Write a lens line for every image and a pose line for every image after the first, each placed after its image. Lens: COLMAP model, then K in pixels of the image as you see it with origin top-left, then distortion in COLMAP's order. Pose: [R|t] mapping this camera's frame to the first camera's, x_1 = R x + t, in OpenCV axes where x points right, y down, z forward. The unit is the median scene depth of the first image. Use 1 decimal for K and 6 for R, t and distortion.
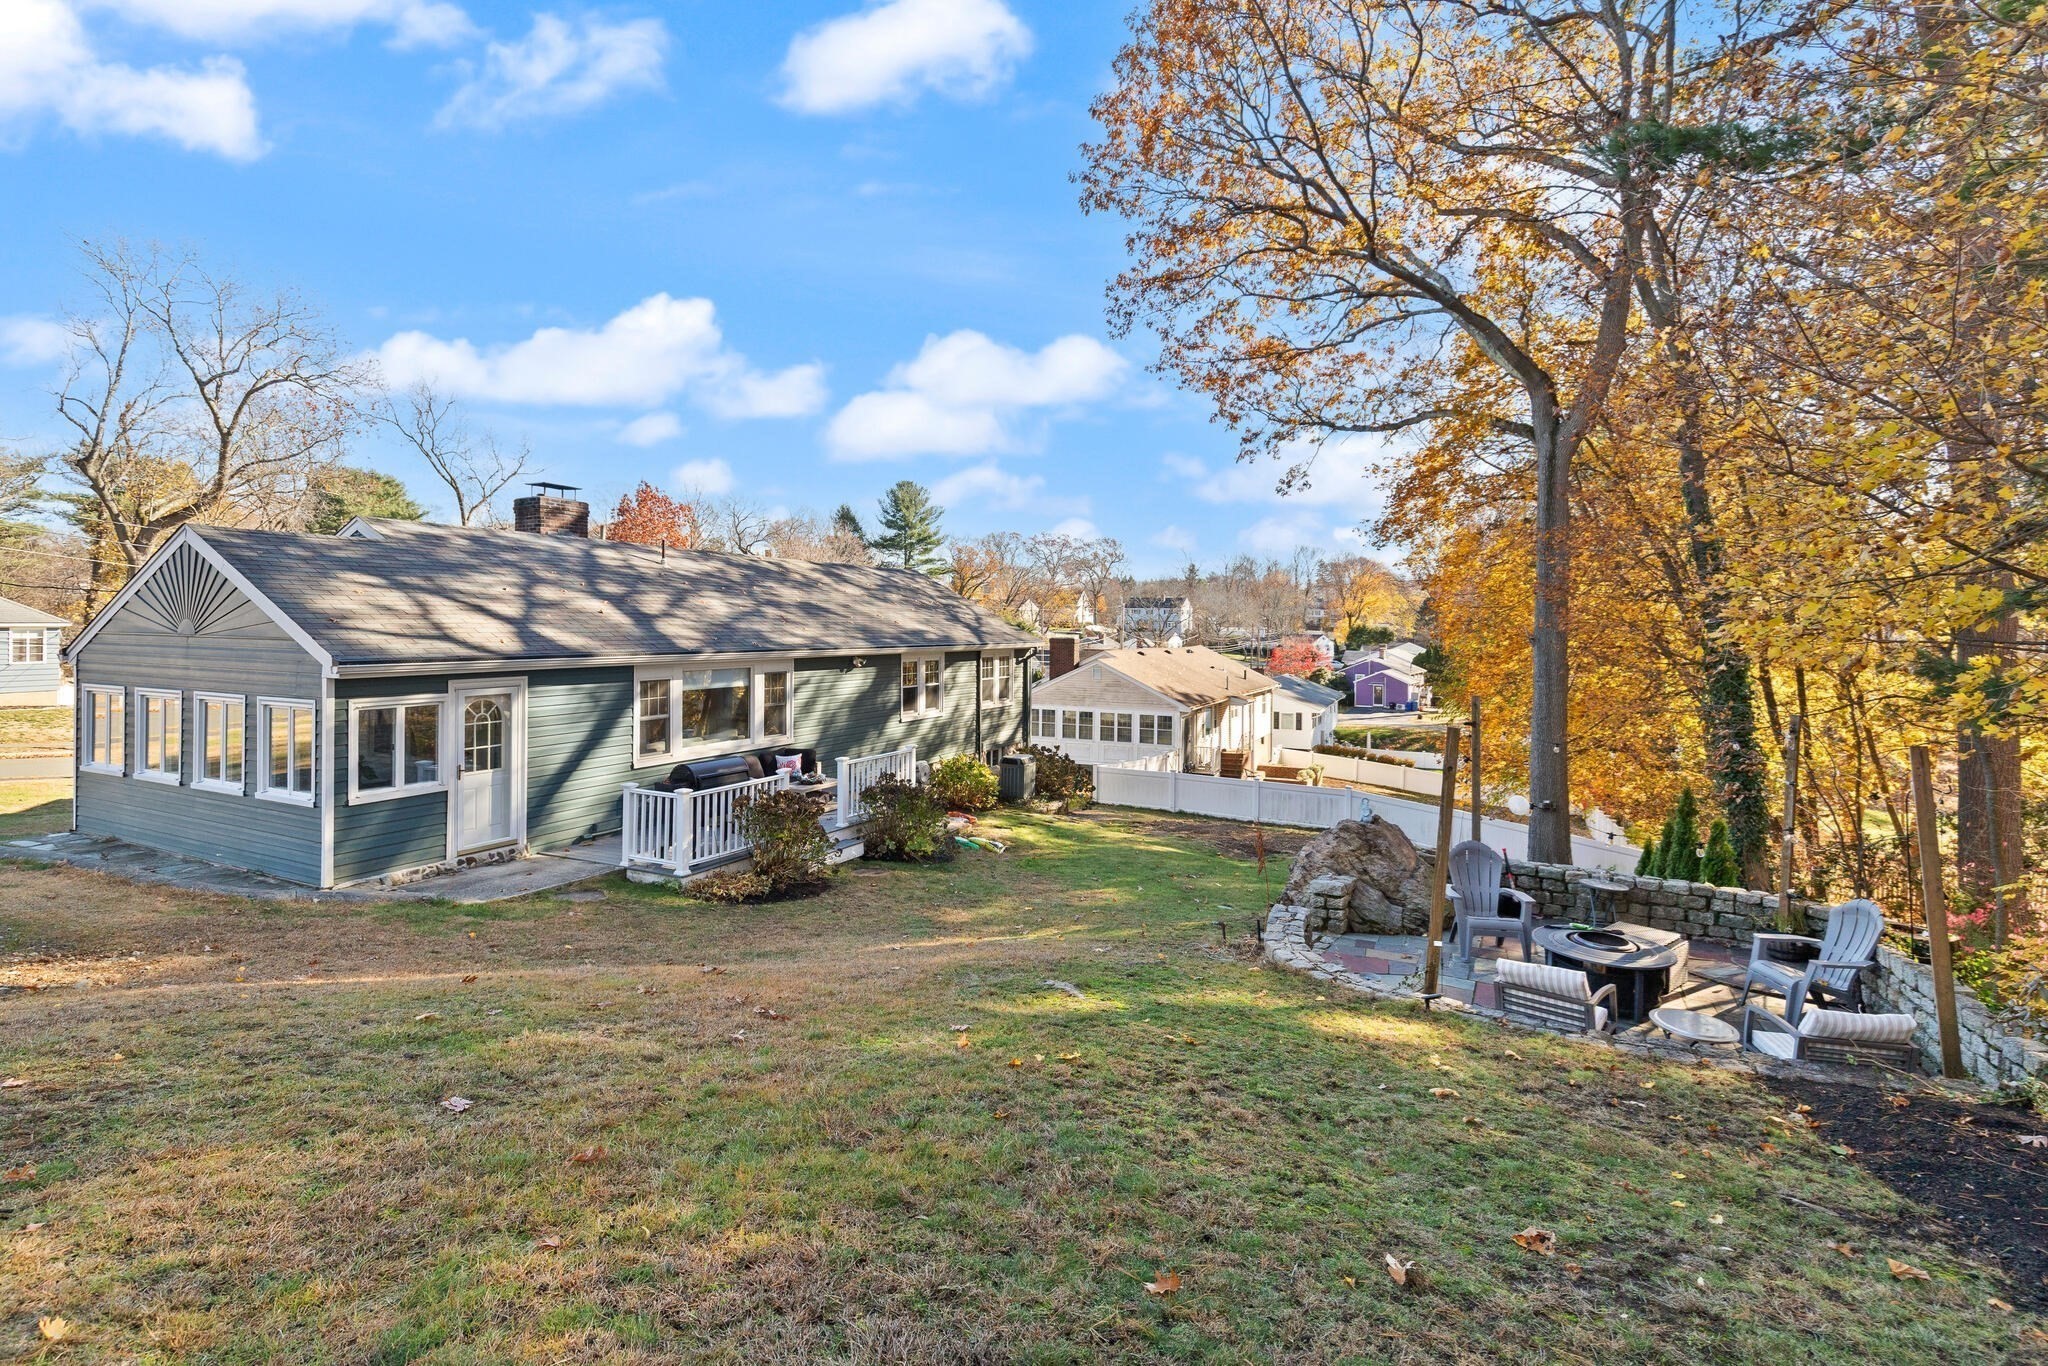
lens RADIAL K [[939.3, 0, 1041.1], [0, 939.3, 627.8], [0, 0, 1]] dist [0.012118, -0.000379]
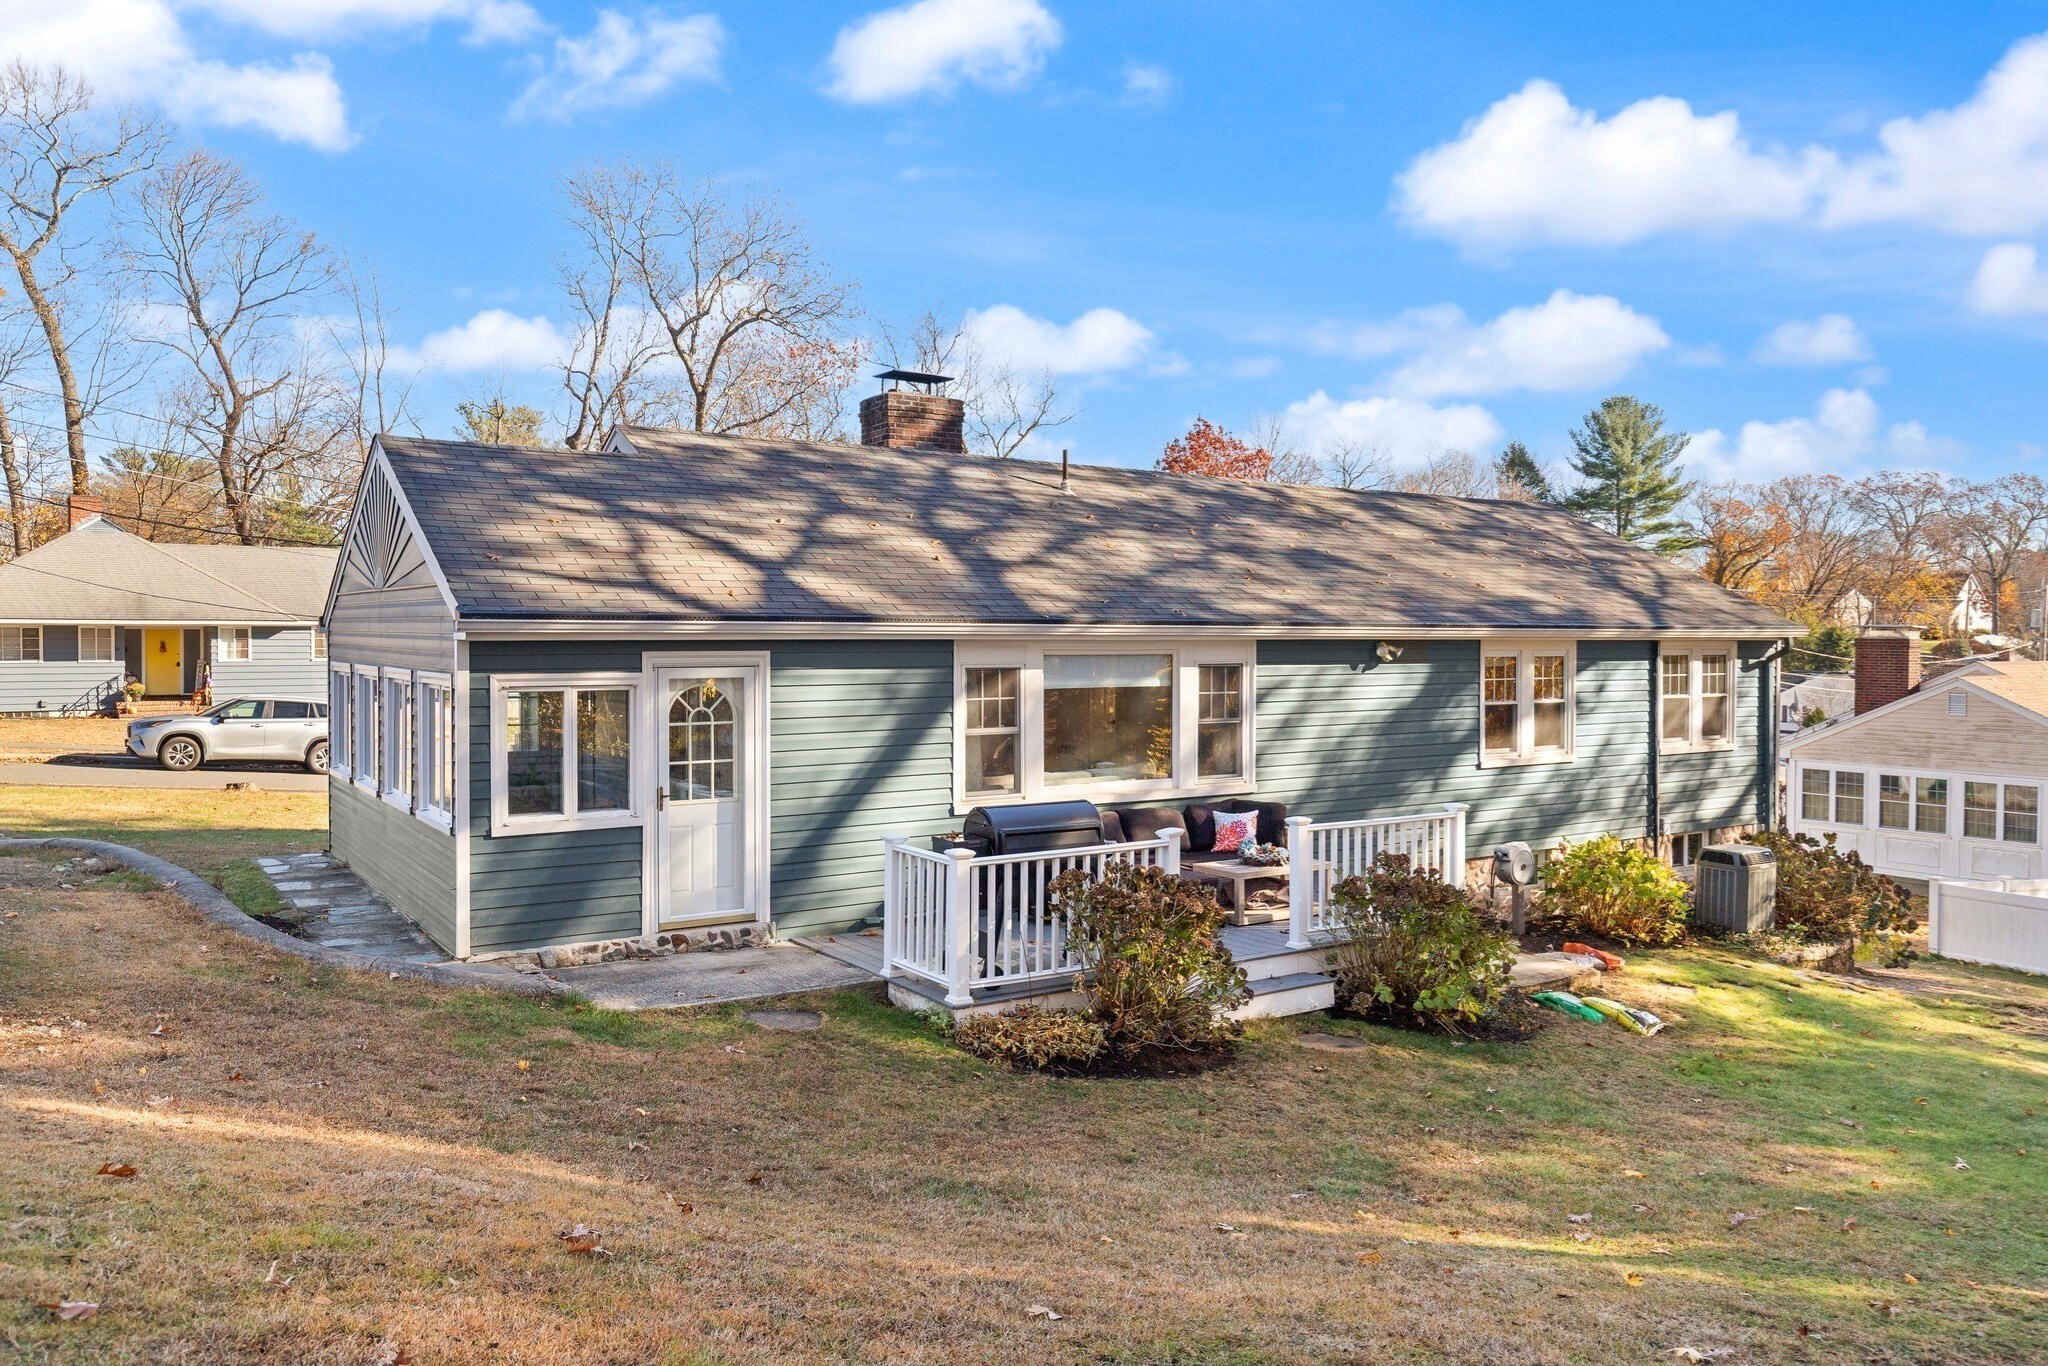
lens RADIAL K [[1441.3, 0, 1076.7], [0, 1441.3, 645.6], [0, 0, 1]] dist [-0.004493, 0.005276]
pose [[0.871588, -0.004838, -0.490216, 0.077426], [0.005095, 0.999987, -0.000811, 0.043344], [0.490213, -0.001790, 0.871601, 0.242607]]
